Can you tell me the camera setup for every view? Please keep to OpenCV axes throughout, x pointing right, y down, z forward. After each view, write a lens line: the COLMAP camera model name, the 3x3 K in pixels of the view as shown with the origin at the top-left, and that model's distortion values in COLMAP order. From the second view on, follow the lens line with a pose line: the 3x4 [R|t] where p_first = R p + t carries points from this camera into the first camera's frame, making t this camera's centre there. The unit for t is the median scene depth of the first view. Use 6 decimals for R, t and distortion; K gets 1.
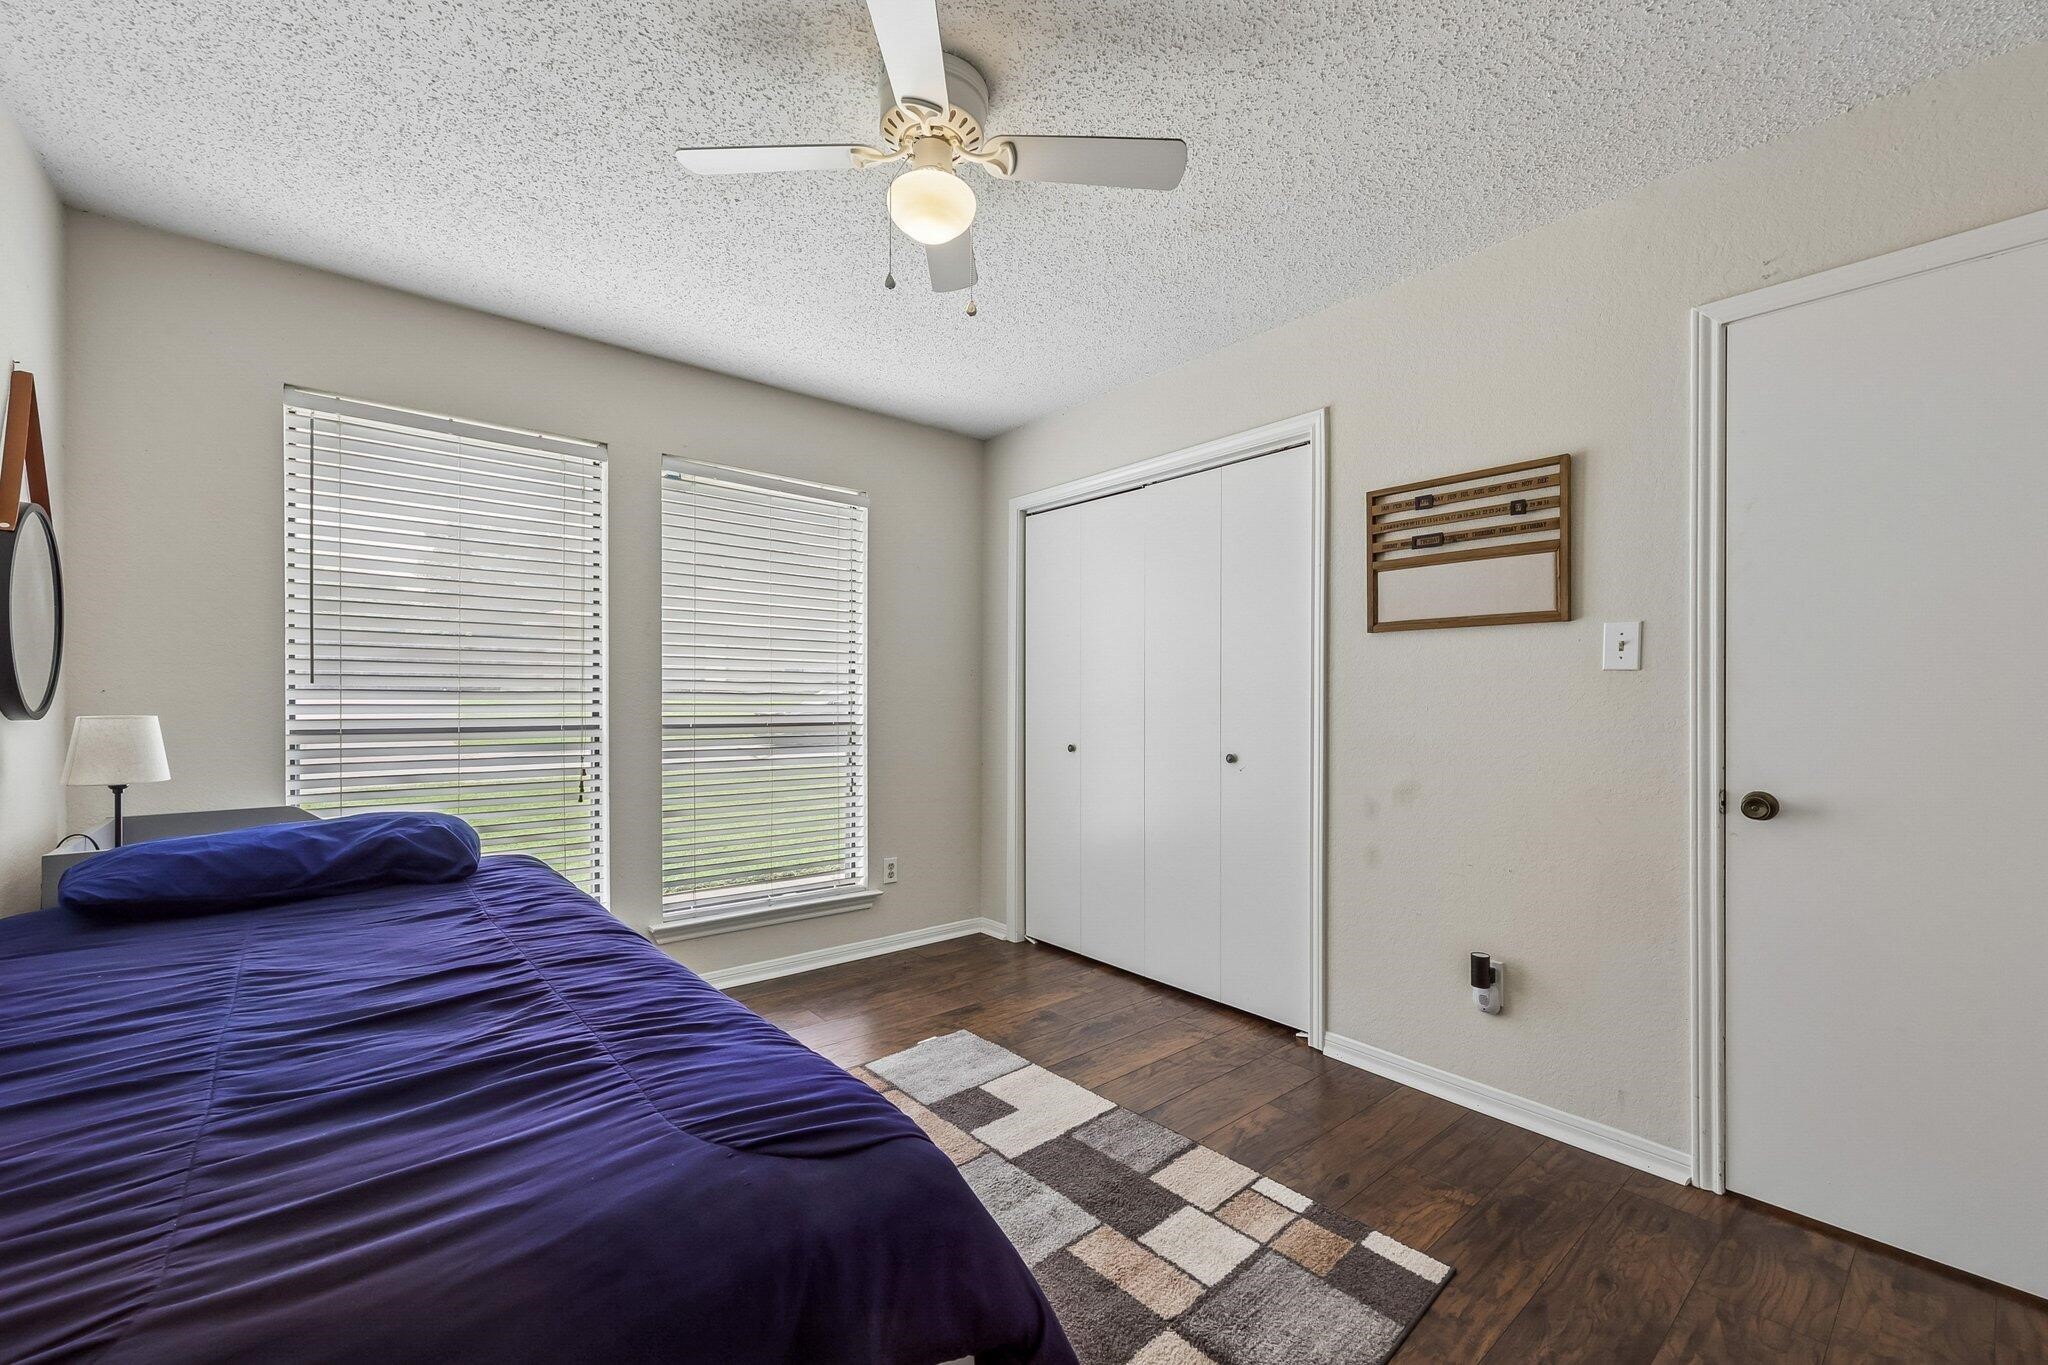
lens RADIAL K [[835.4, 0, 1031.1], [0, 835.4, 692.8], [0, 0, 1]] dist [0.001709, 0.000044]
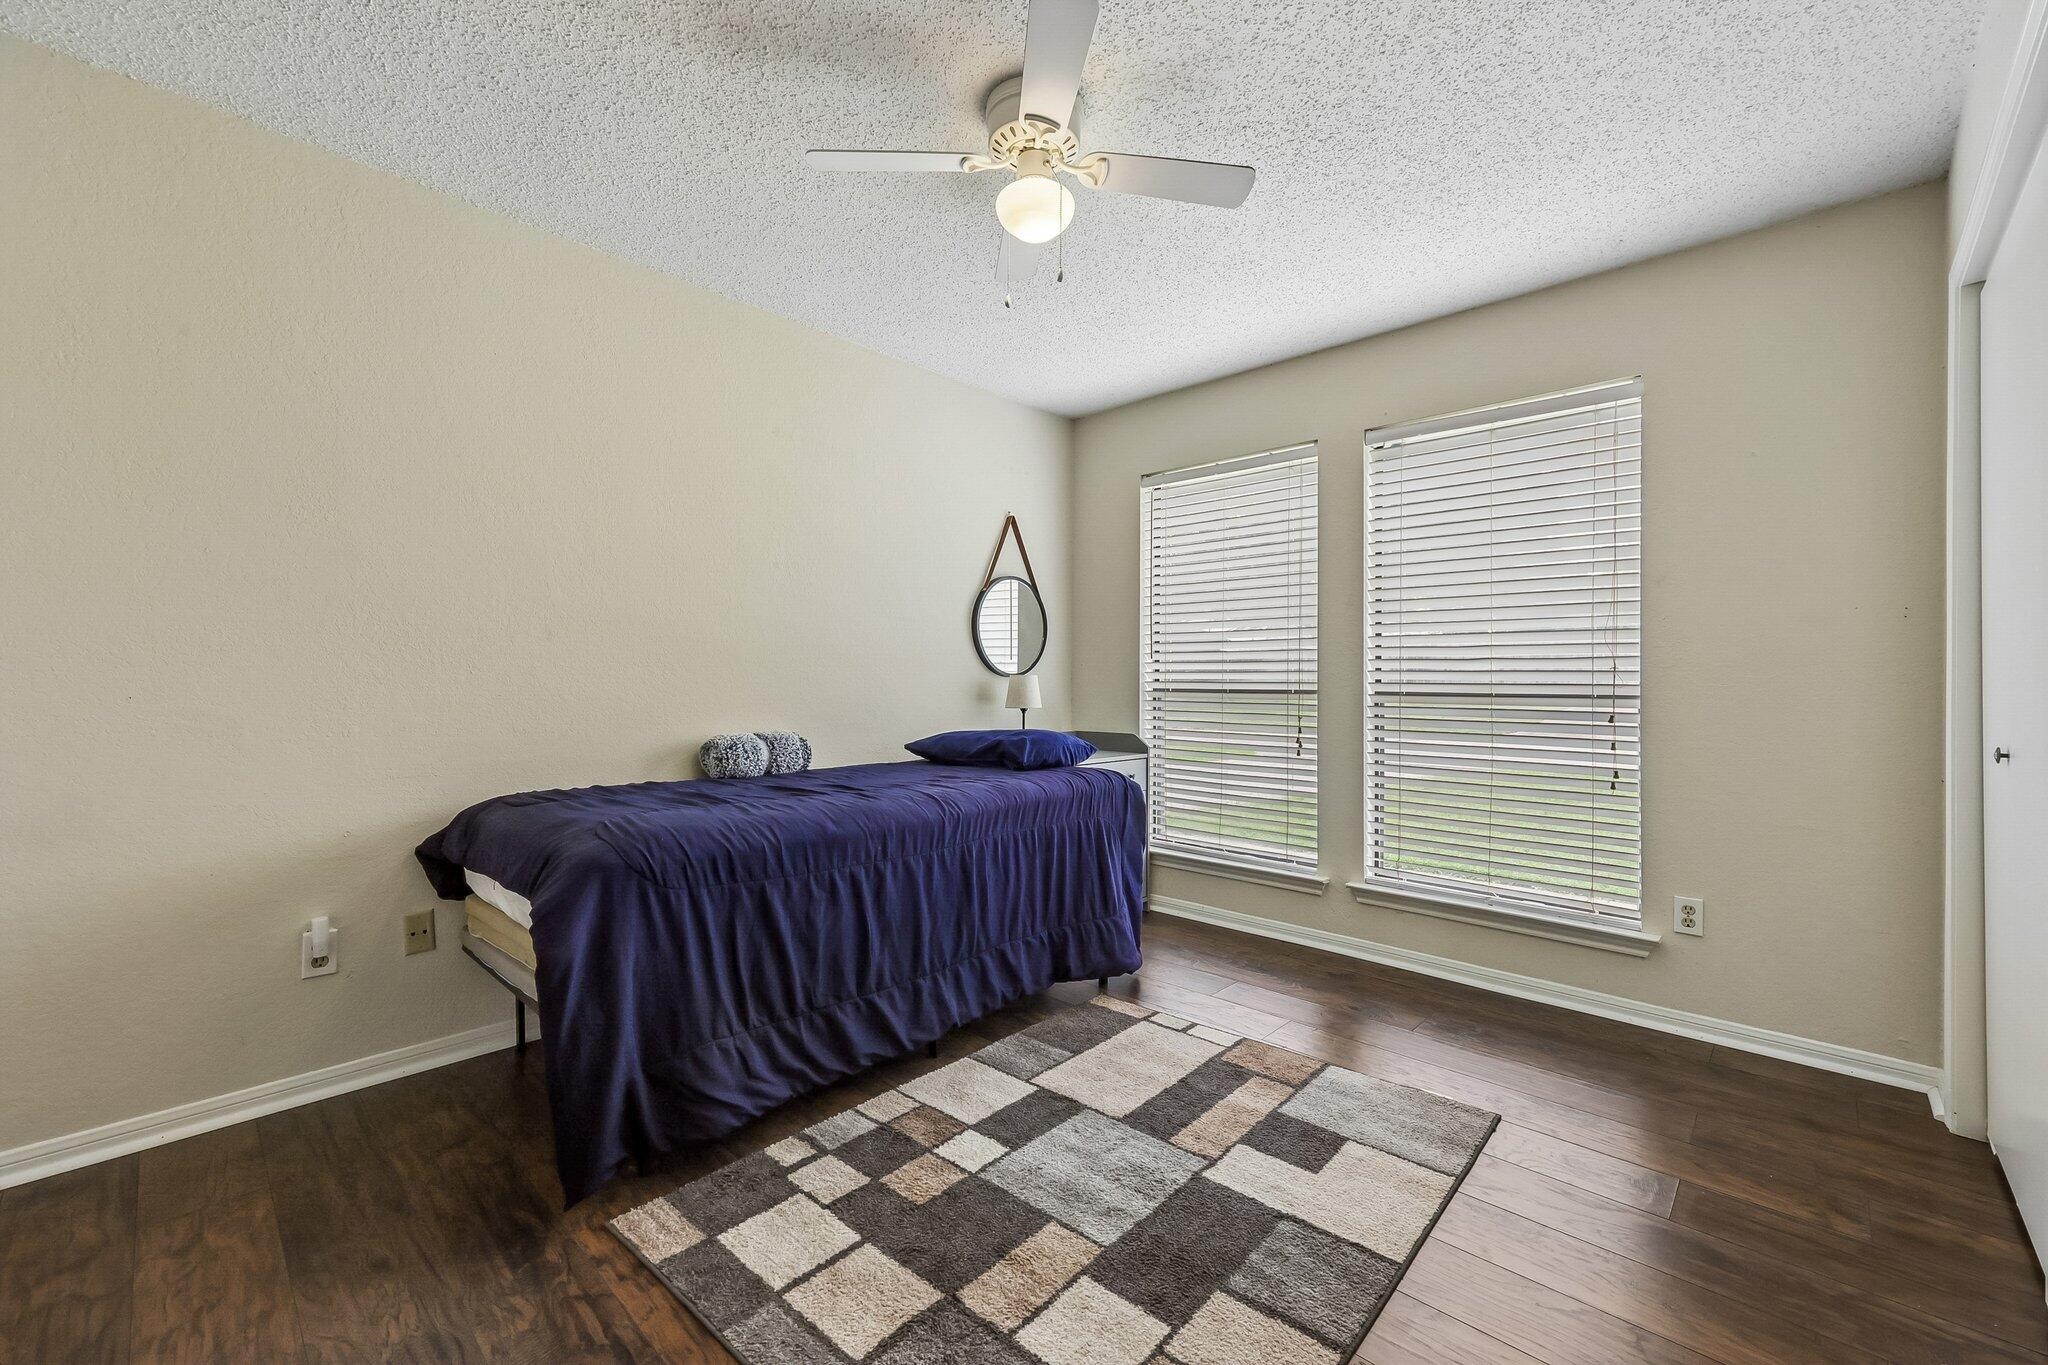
lens RADIAL K [[826.3, 0, 1022.0], [0, 826.3, 677.7], [0, 0, 1]] dist [-0.000460, -0.000150]
pose [[0.105697, -0.009057, -0.994357, 0.833627], [-0.000638, 0.999958, -0.009176, 0.048725], [0.994398, 0.001605, 0.105687, 0.737908]]
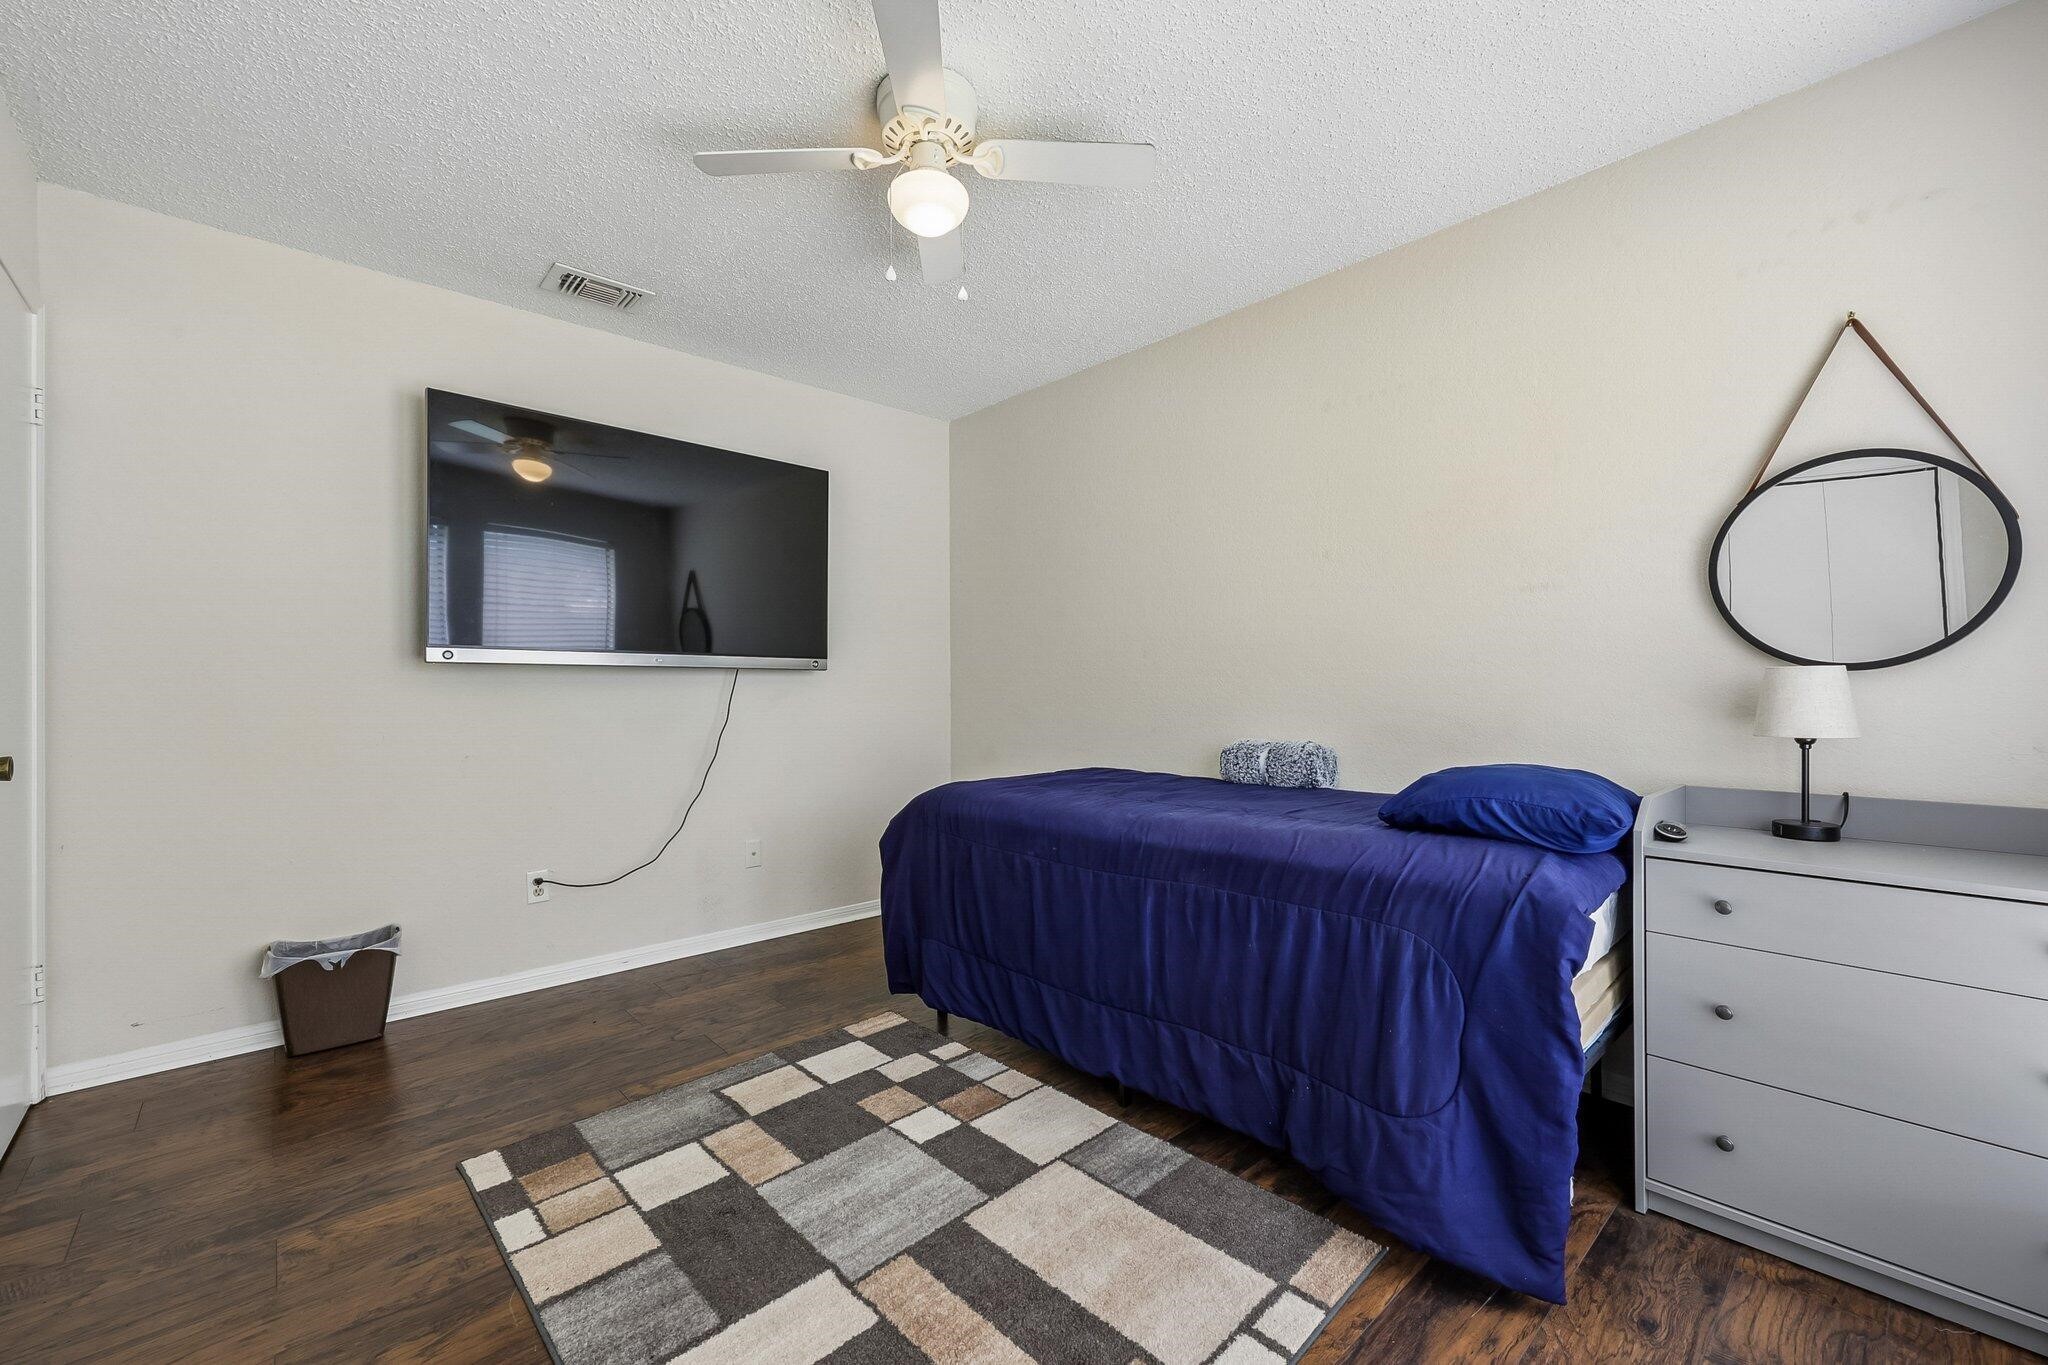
lens RADIAL K [[831.8, 0, 1024.0], [0, 831.8, 682.5], [0, 0, 1]] dist [0.002027, 0.000061]
pose [[-0.999437, 0.001986, -0.033490, -0.175592], [0.002468, 0.999894, -0.014376, 0.054839], [0.033458, -0.014451, -0.999336, 1.780511]]
